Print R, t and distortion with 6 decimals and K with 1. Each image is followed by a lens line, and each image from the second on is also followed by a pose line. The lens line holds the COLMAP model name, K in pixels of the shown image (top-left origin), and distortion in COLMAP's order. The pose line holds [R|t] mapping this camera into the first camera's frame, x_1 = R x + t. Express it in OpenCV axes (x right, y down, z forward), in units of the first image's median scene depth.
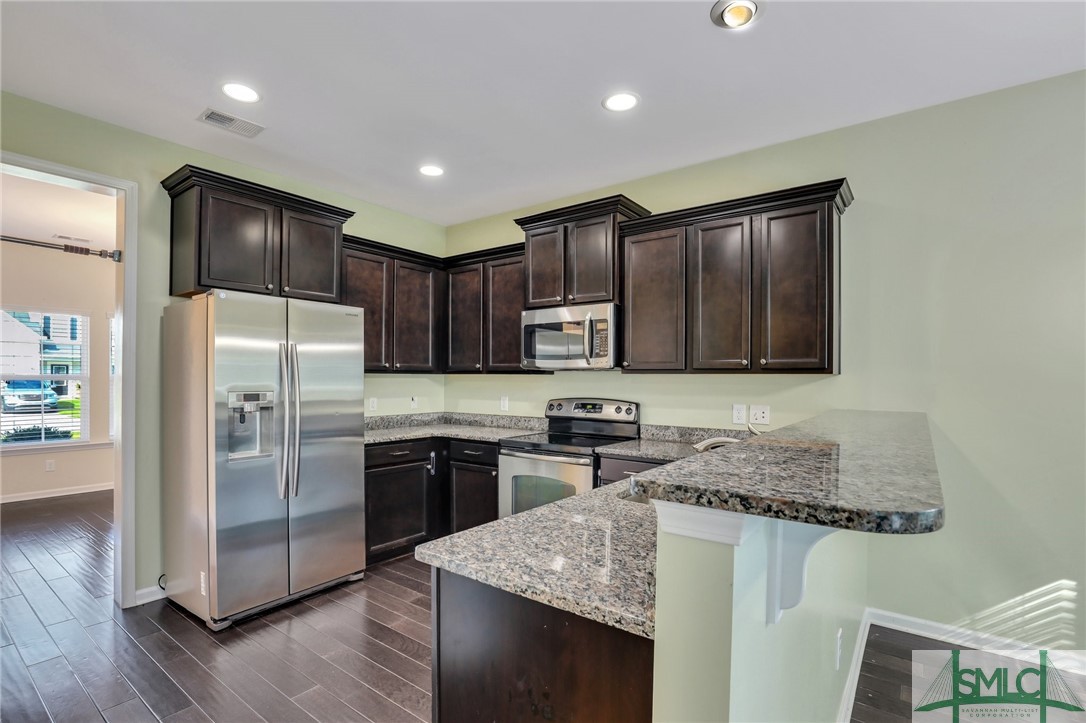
lens RADIAL K [[509.7, 0, 545.3], [0, 509.7, 375.7], [0, 0, 1]] dist [-0.023786, -0.000086]
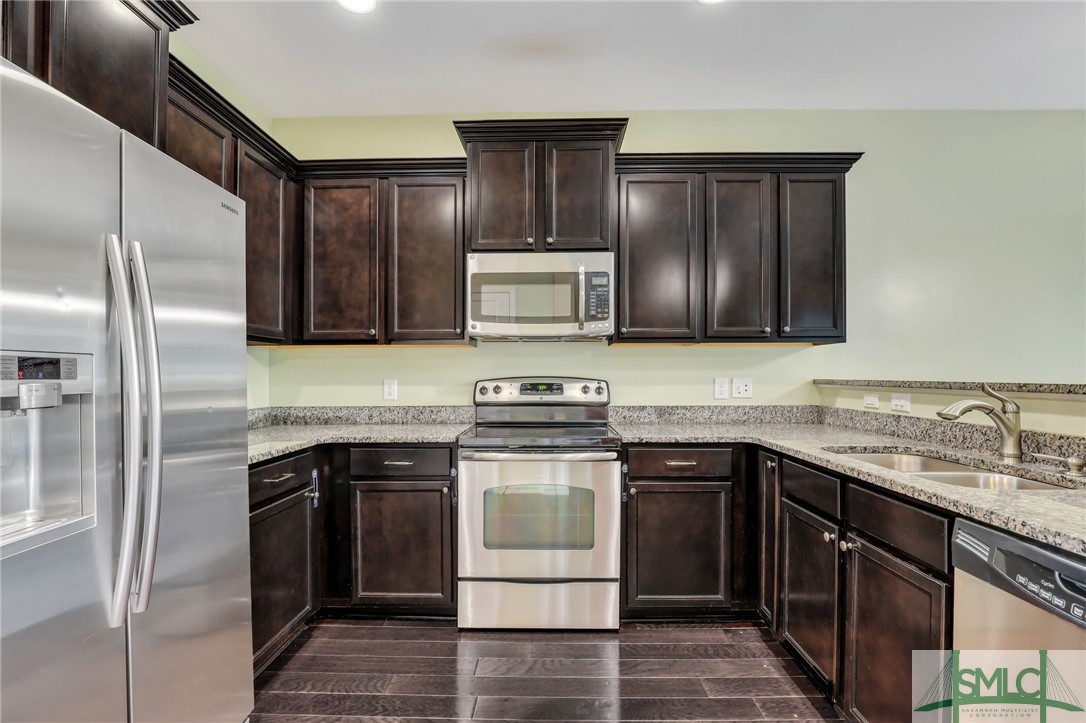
lens RADIAL K [[509.7, 0, 545.3], [0, 509.7, 375.7], [0, 0, 1]] dist [-0.023786, -0.000086]
pose [[0.815520, -0.005940, 0.578698, -0.380621], [0.004867, 0.999982, 0.003405, 0.041985], [-0.578708, 0.000040, 0.815535, 0.377001]]
